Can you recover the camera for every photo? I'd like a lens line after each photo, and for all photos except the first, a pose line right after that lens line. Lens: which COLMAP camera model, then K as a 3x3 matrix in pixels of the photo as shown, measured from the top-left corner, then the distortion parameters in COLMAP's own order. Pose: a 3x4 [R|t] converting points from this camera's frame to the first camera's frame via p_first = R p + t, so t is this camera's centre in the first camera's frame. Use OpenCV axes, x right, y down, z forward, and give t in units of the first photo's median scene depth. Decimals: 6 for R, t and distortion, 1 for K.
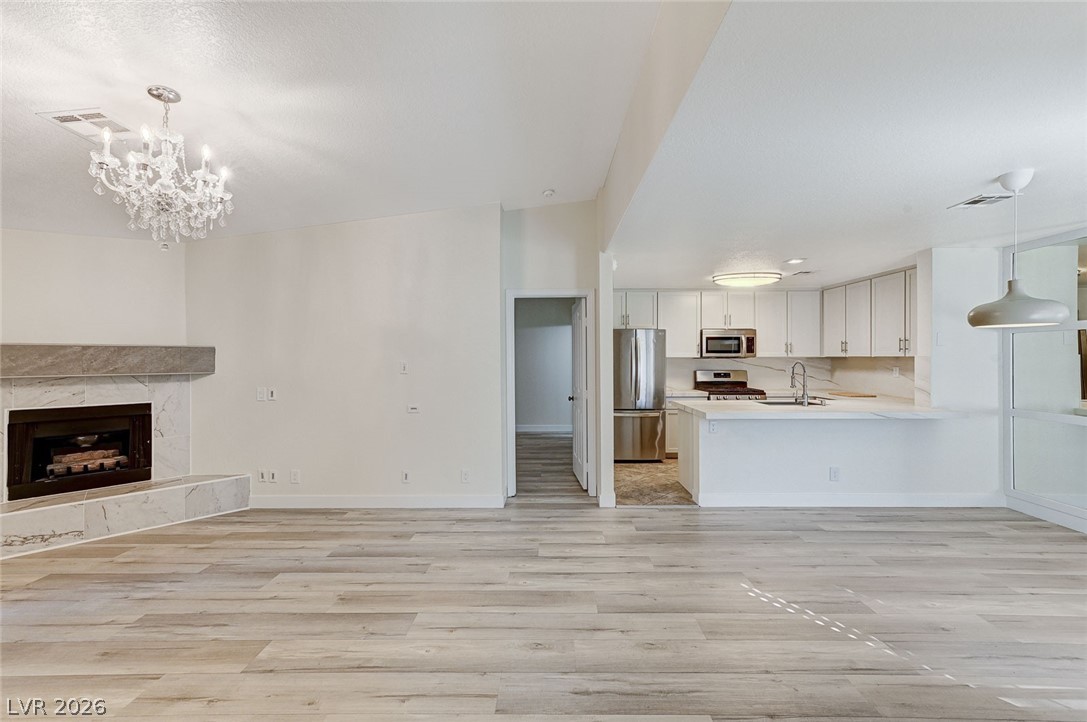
lens RADIAL K [[446.4, 0, 554.2], [0, 446.4, 358.2], [0, 0, 1]] dist [0.007630, 0.000089]
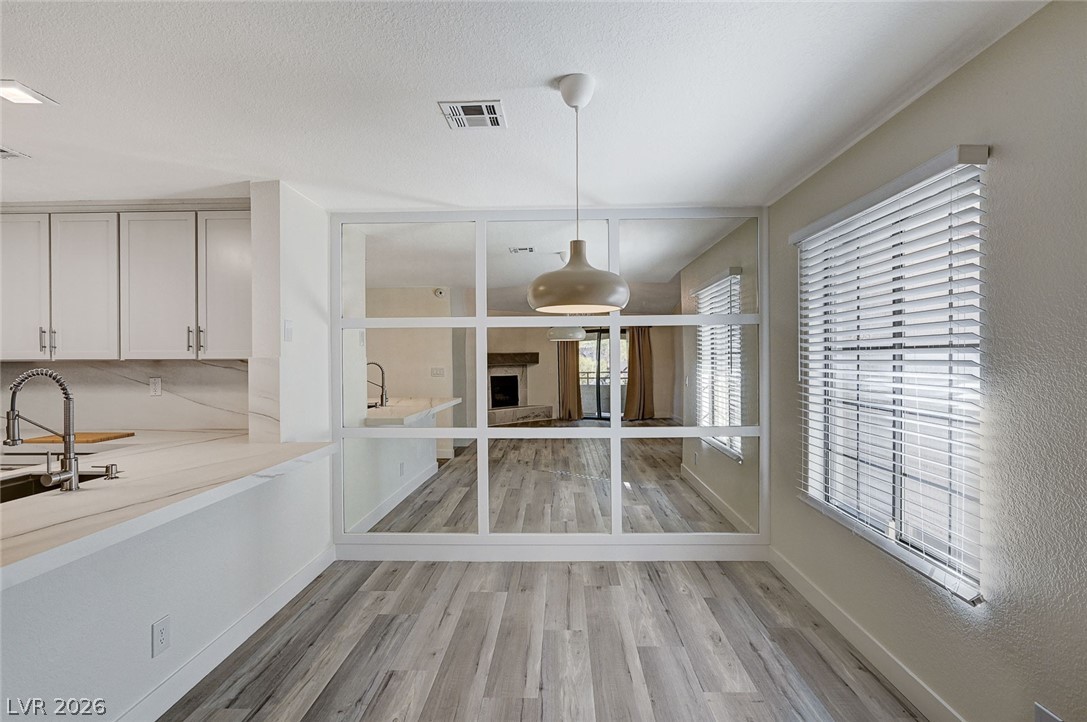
lens RADIAL K [[525.8, 0, 540.3], [0, 525.8, 359.0], [0, 0, 1]] dist [0.018206, 0.000189]
pose [[0.051669, 0.005028, 0.998652, 0.151221], [0.007286, 0.999959, -0.005412, 0.003622], [-0.998638, 0.007555, 0.051630, 0.653473]]
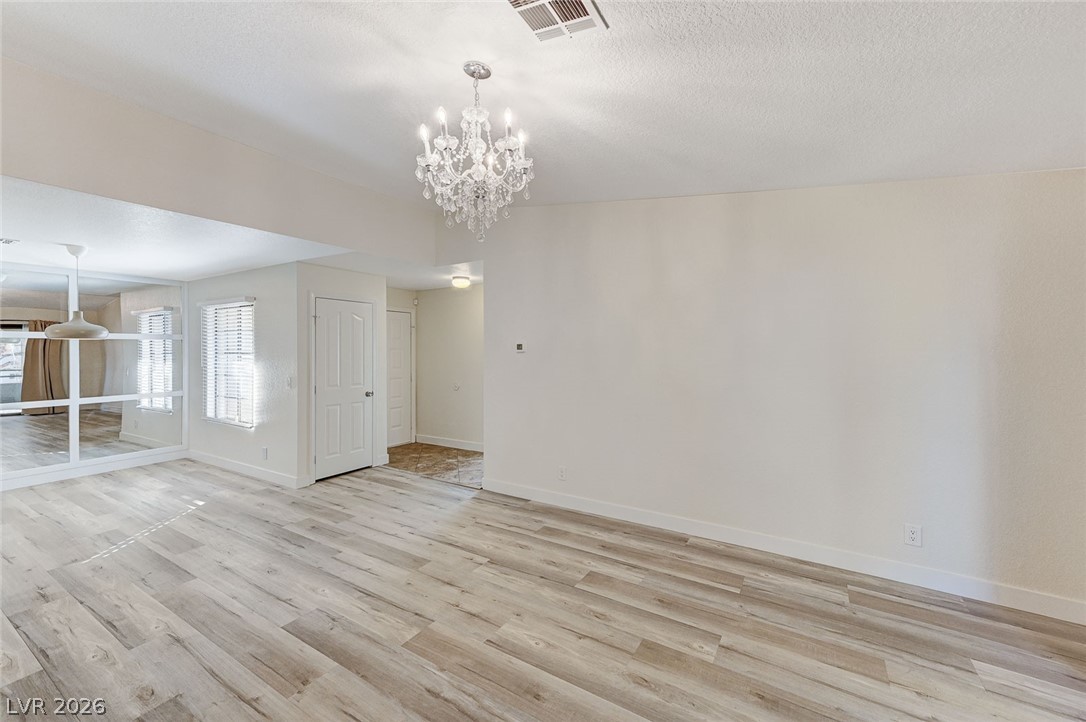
lens RADIAL K [[446.0, 0, 536.7], [0, 446.0, 354.0], [0, 0, 1]] dist [0.007630, 0.000089]
pose [[-0.841352, 0.004204, 0.540471, -0.832384], [0.006694, 0.999974, 0.002642, -0.005373], [-0.540445, 0.005840, -0.841359, 0.980171]]
